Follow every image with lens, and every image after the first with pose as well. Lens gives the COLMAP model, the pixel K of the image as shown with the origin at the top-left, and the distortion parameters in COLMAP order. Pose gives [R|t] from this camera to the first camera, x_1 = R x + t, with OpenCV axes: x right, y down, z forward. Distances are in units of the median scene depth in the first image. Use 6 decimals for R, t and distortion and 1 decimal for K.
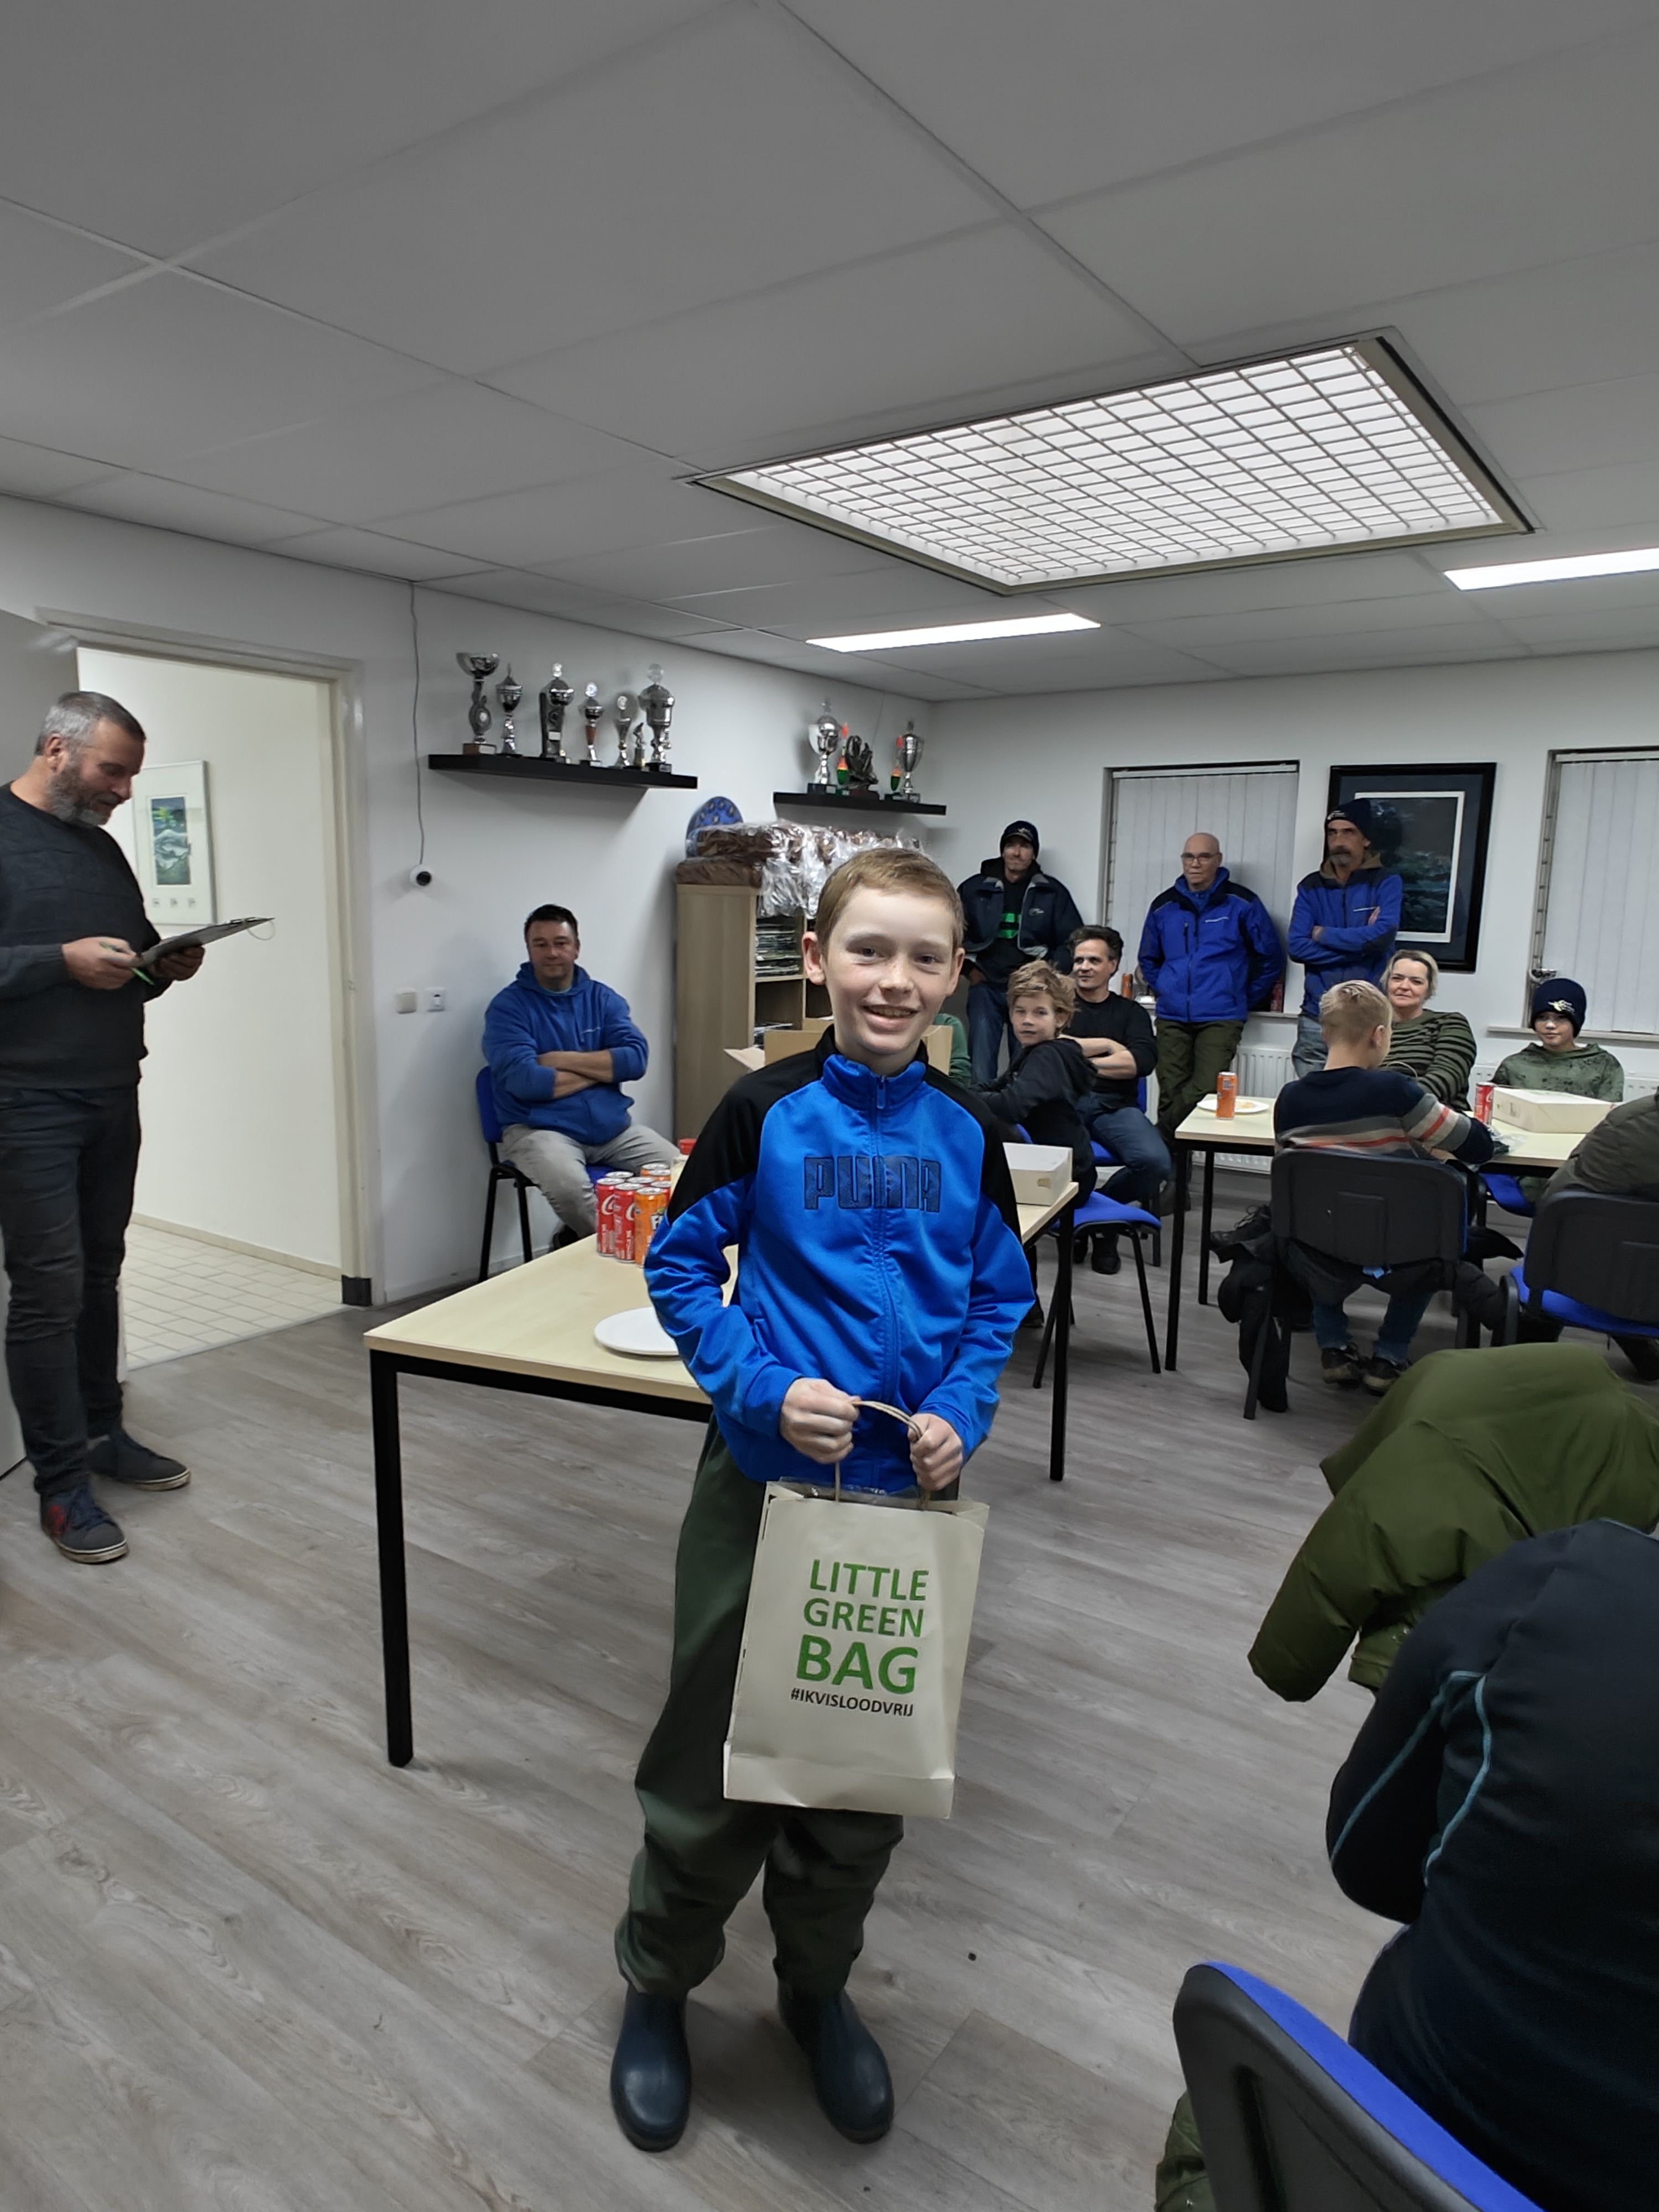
lens RADIAL K [[1393.3, 0, 840.9], [0, 1393.3, 1106.0], [0, 0, 1]] dist [0.000506, -0.001779]
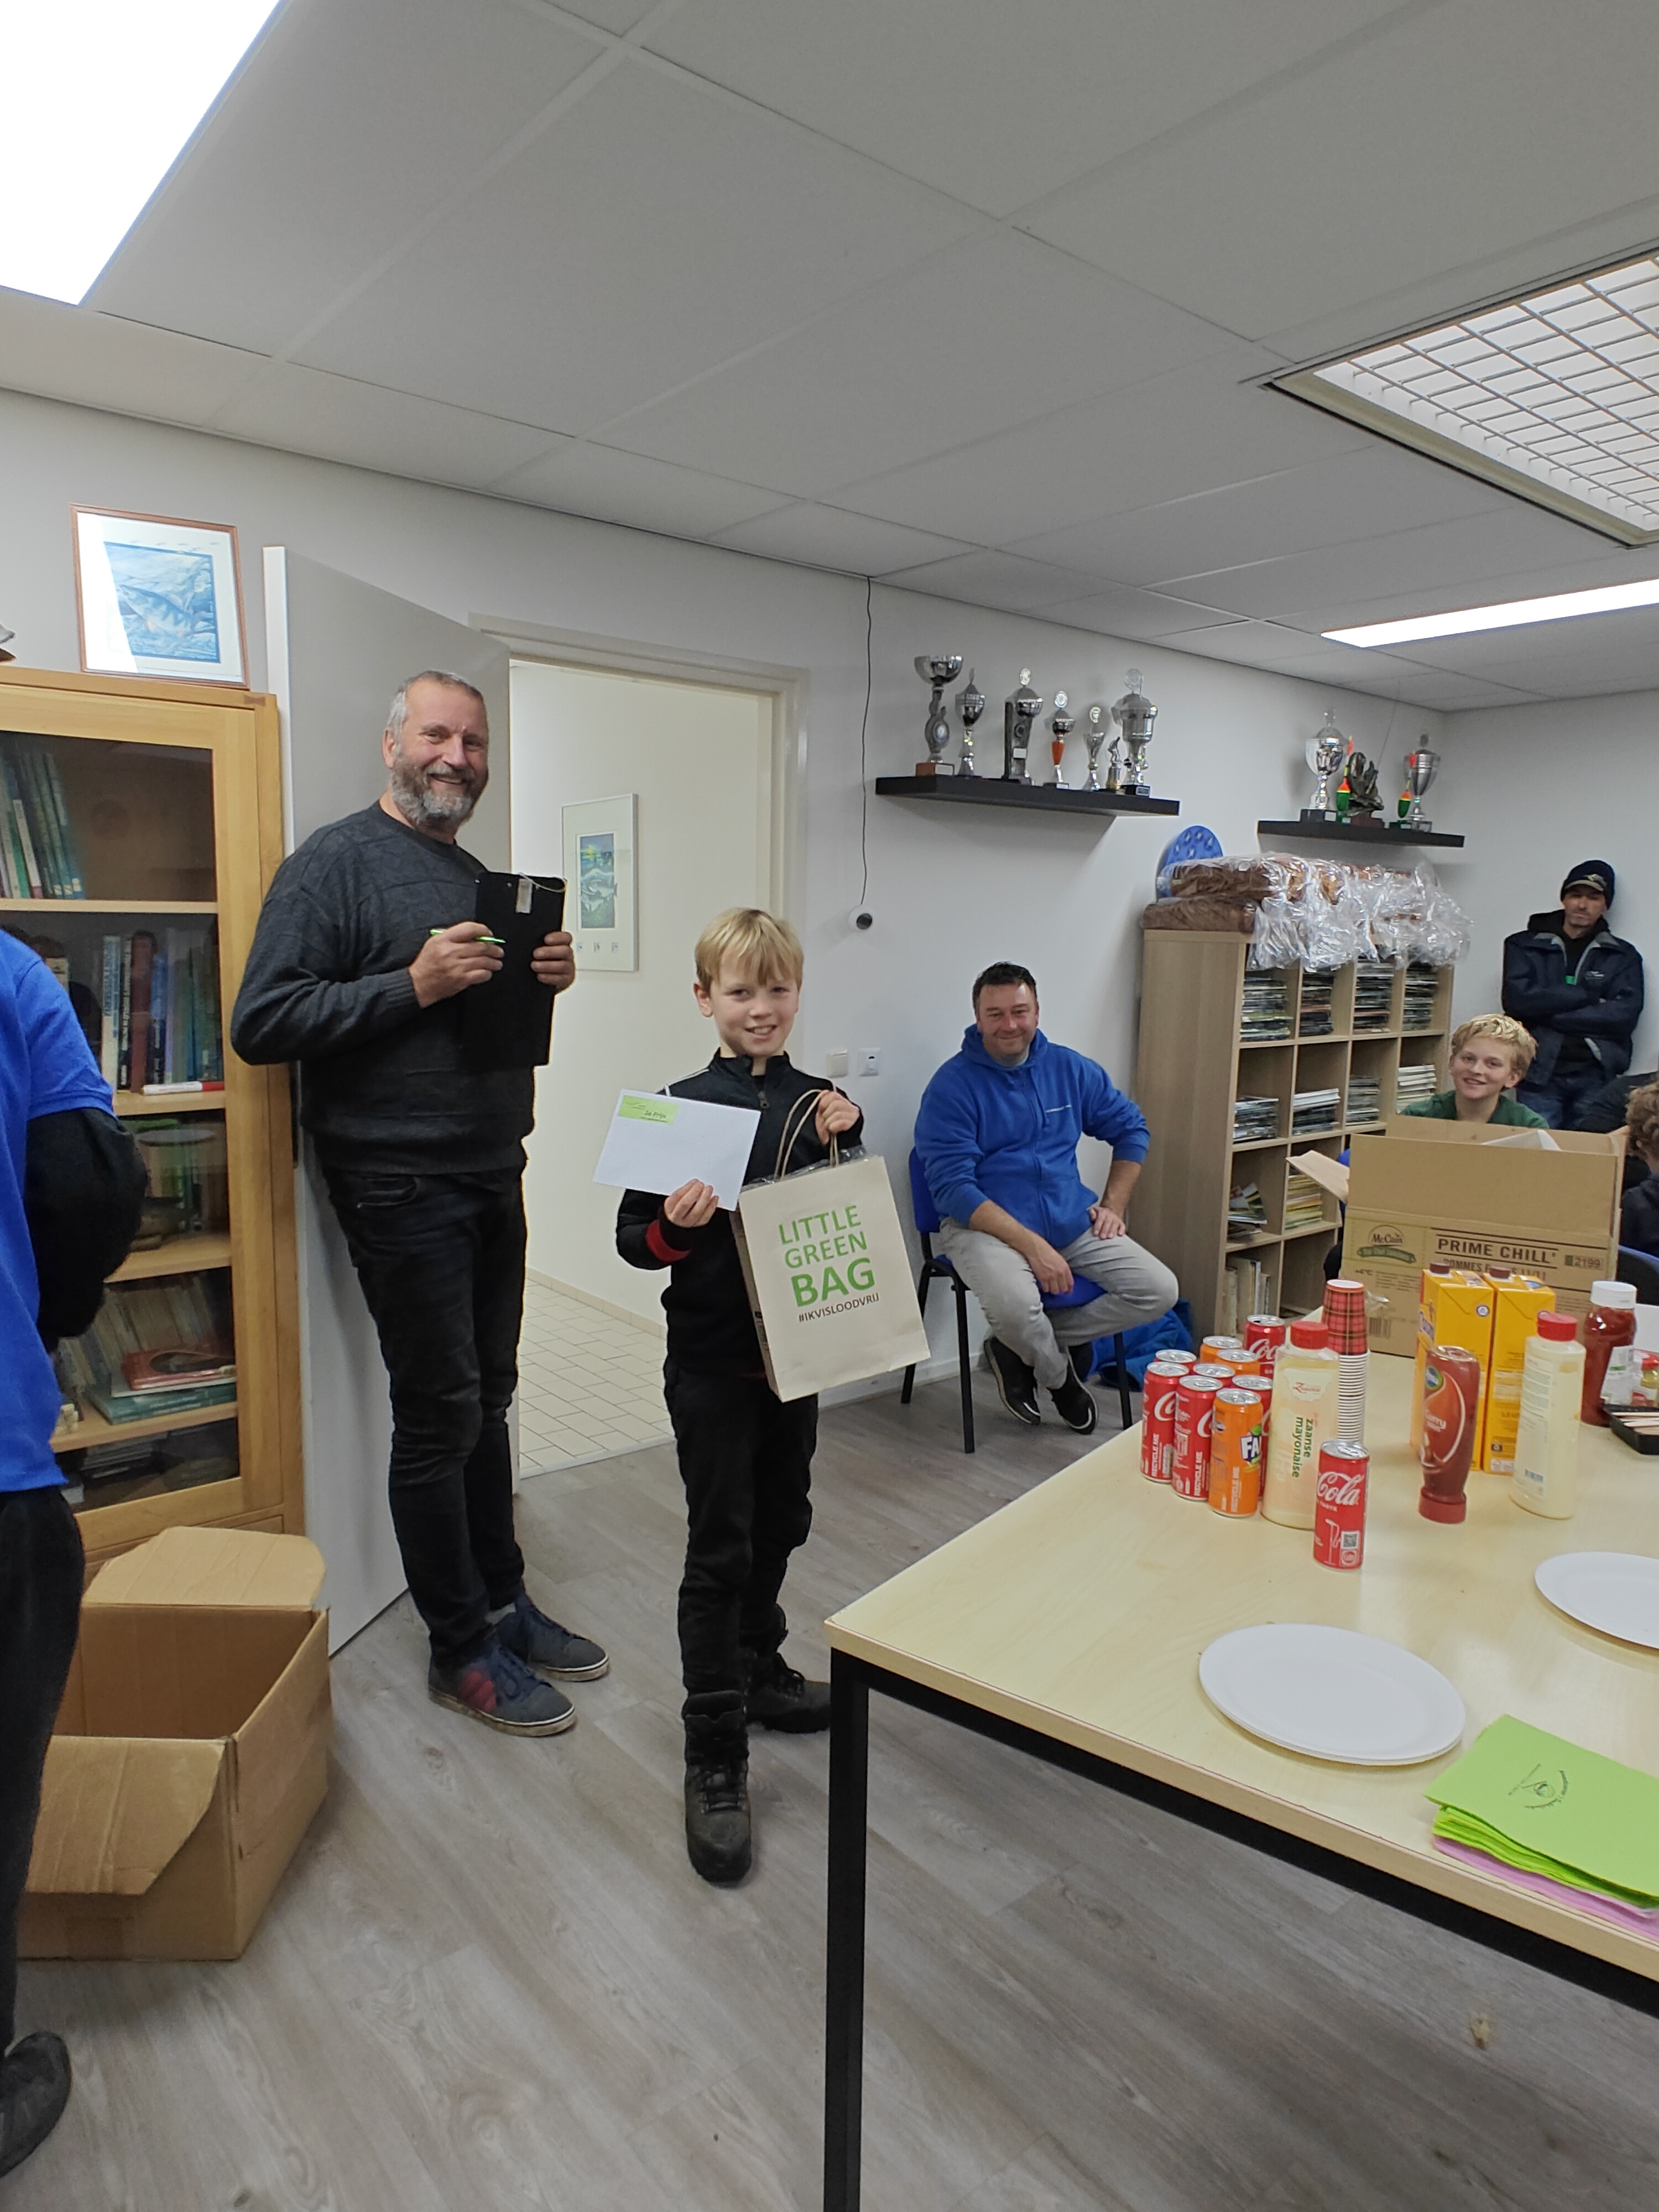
lens RADIAL K [[1375.7, 0, 829.5], [0, 1375.7, 1106.0], [0, 0, 1]] dist [-0.002680, -0.001624]
pose [[0.961544, 0.038705, -0.271912, -0.089426], [-0.047048, 0.998599, -0.024229, -0.029699], [0.270593, 0.036090, 0.962017, 0.193390]]
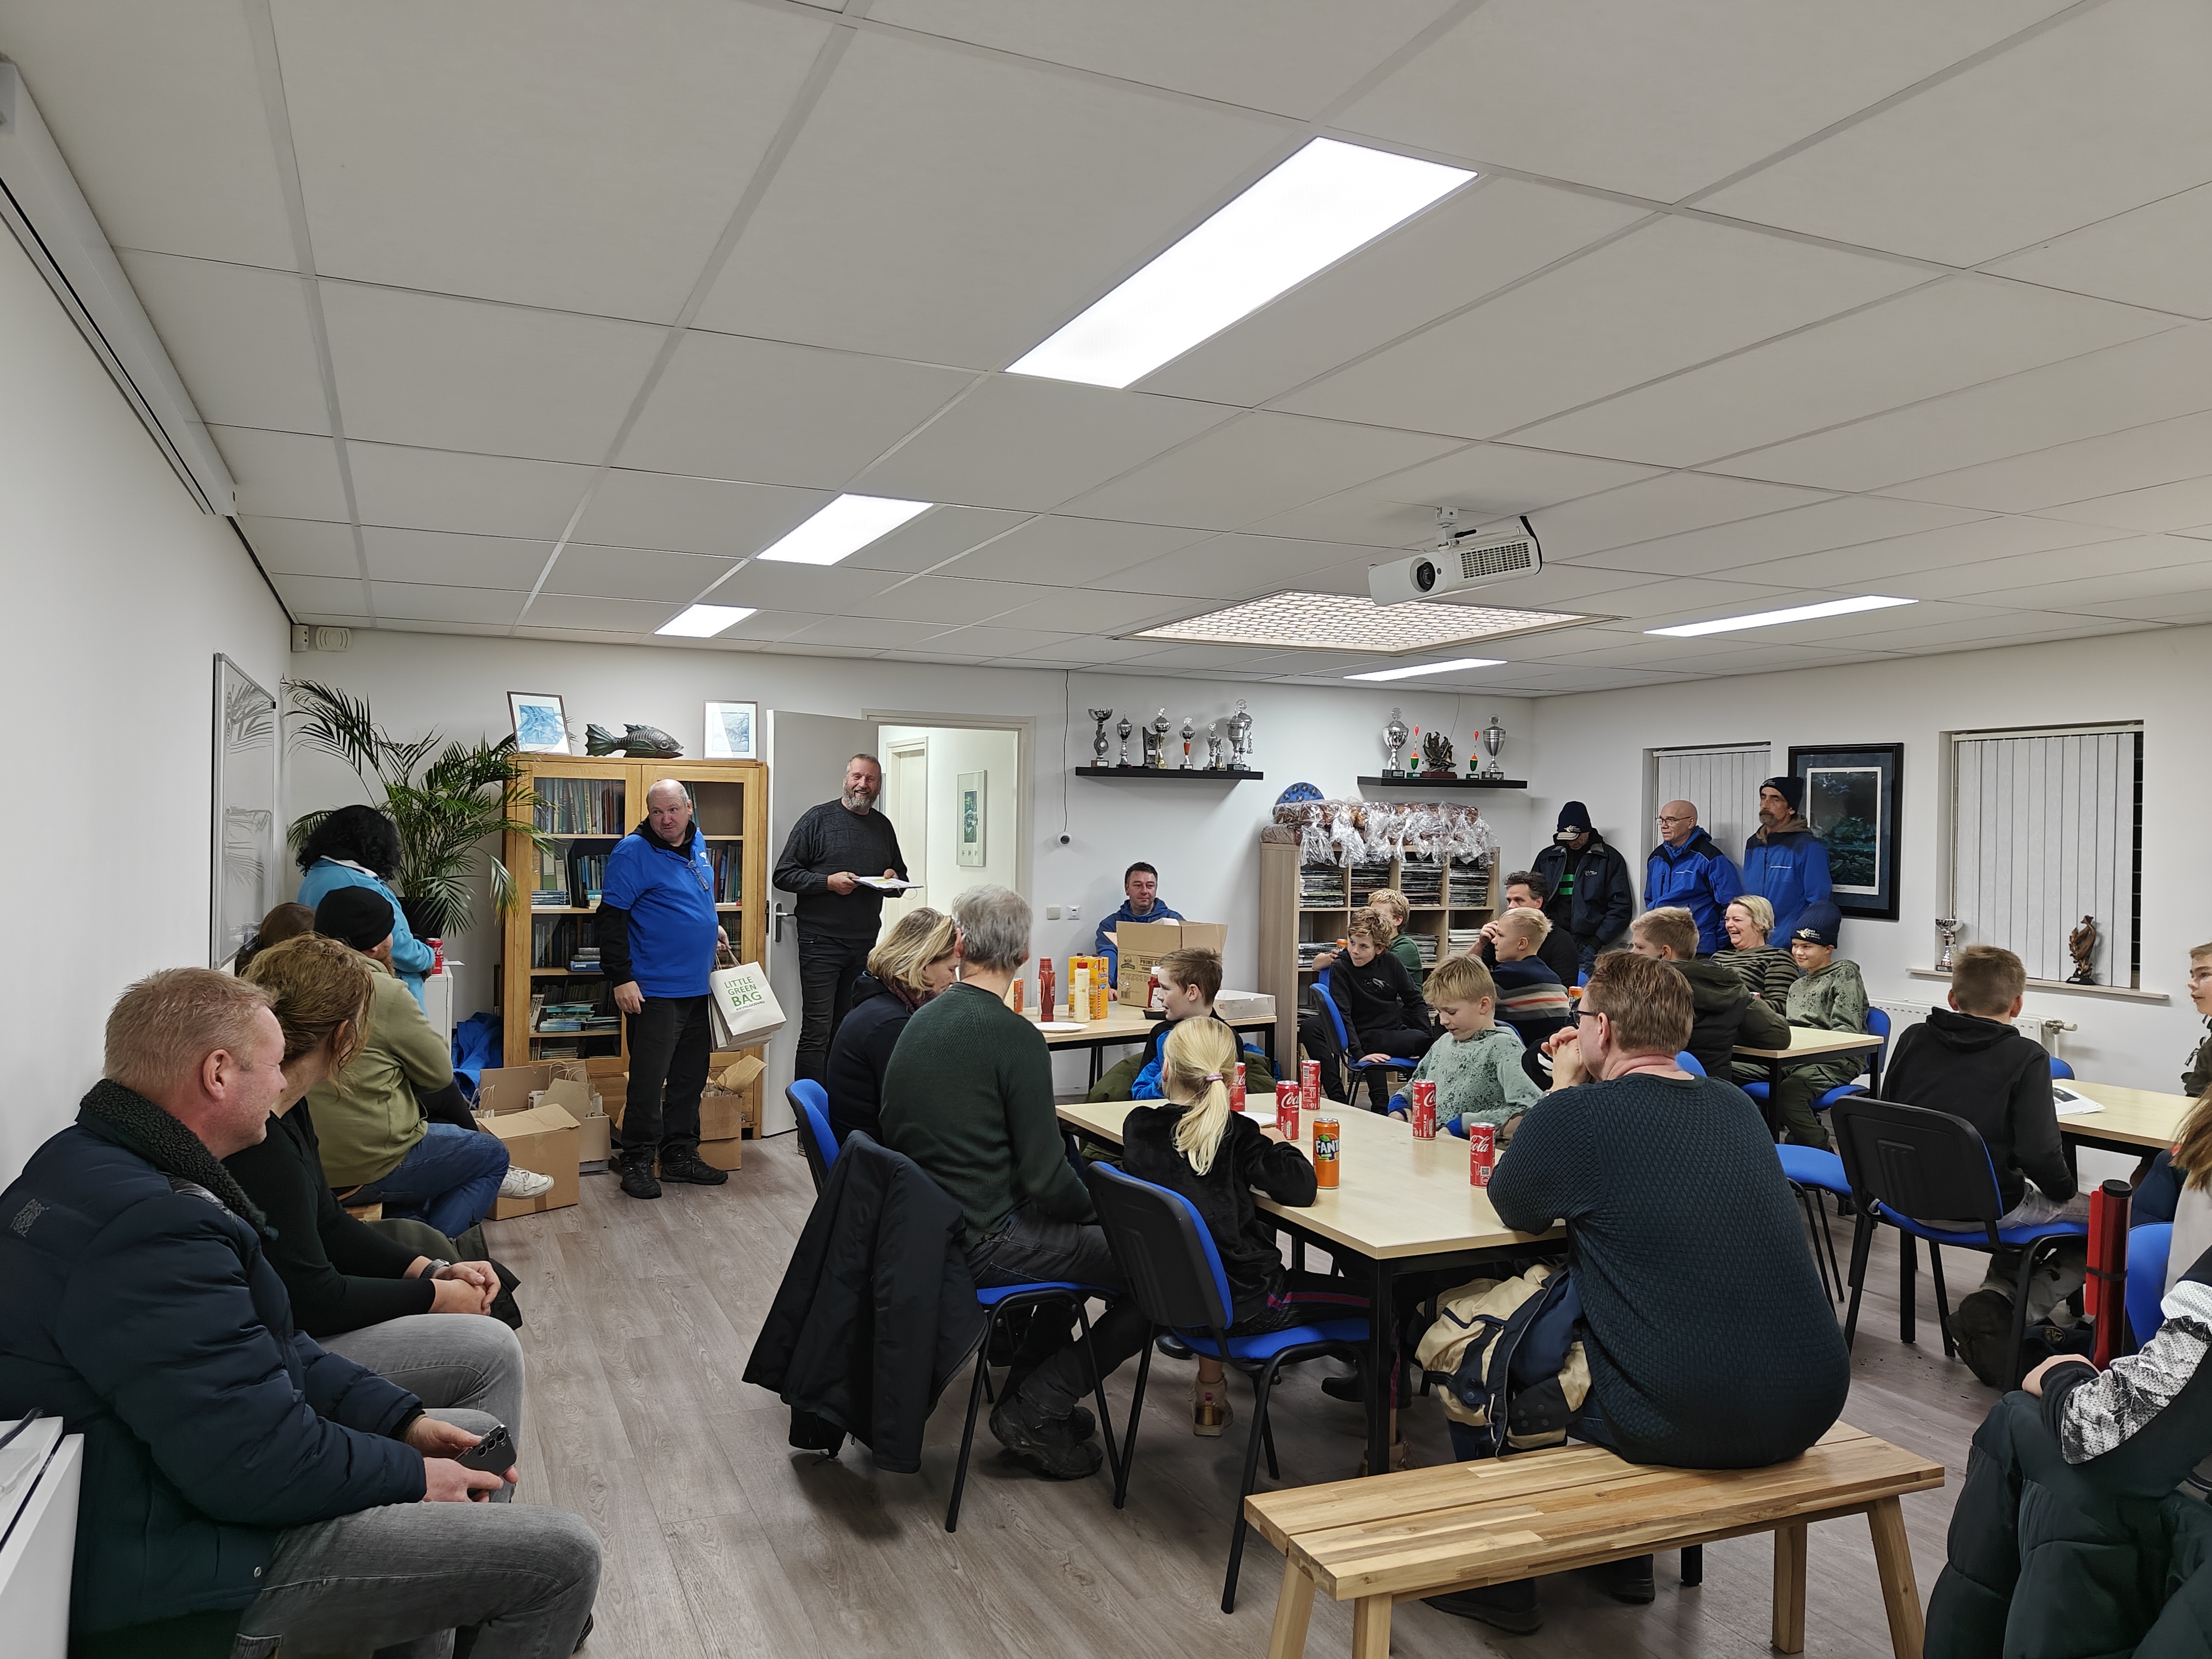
lens RADIAL K [[1532.4, 0, 1063.6], [0, 1532.4, 831.5], [0, 0, 1]] dist [0.006648, 0.002141]
pose [[0.845602, -0.002046, -0.533811, 0.709623], [-0.084458, 0.986884, -0.137573, 0.083227], [0.527091, 0.161416, 0.834338, -0.560053]]
